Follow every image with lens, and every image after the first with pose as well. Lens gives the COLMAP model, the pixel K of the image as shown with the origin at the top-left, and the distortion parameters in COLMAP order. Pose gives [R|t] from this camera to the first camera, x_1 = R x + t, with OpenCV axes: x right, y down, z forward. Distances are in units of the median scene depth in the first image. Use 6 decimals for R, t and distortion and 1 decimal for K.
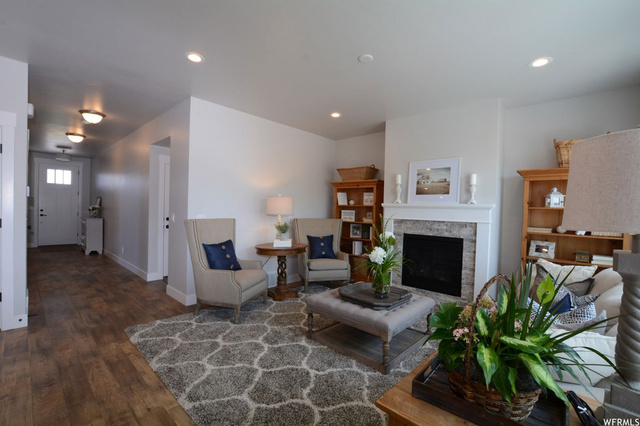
lens RADIAL K [[283.1, 0, 322.1], [0, 283.1, 212.5], [0, 0, 1]] dist [-0.024935, 0.001962]
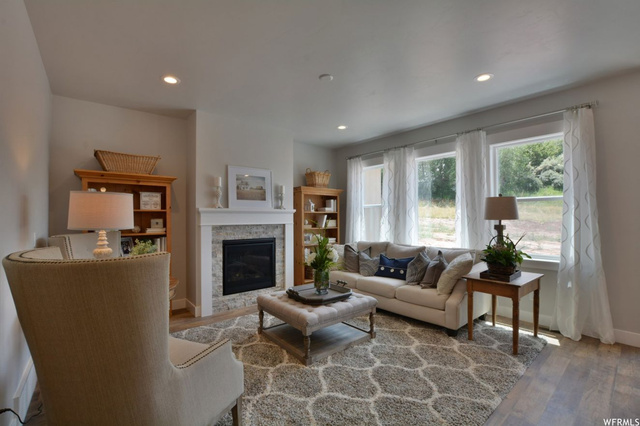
lens RADIAL K [[283.1, 0, 319.7], [0, 283.1, 215.0], [0, 0, 1]] dist [-0.024935, 0.001962]
pose [[0.143814, -0.019302, 0.989416, -0.635623], [0.019757, 0.999666, 0.016630, -0.020180], [-0.989408, 0.017156, 0.144147, 0.594128]]
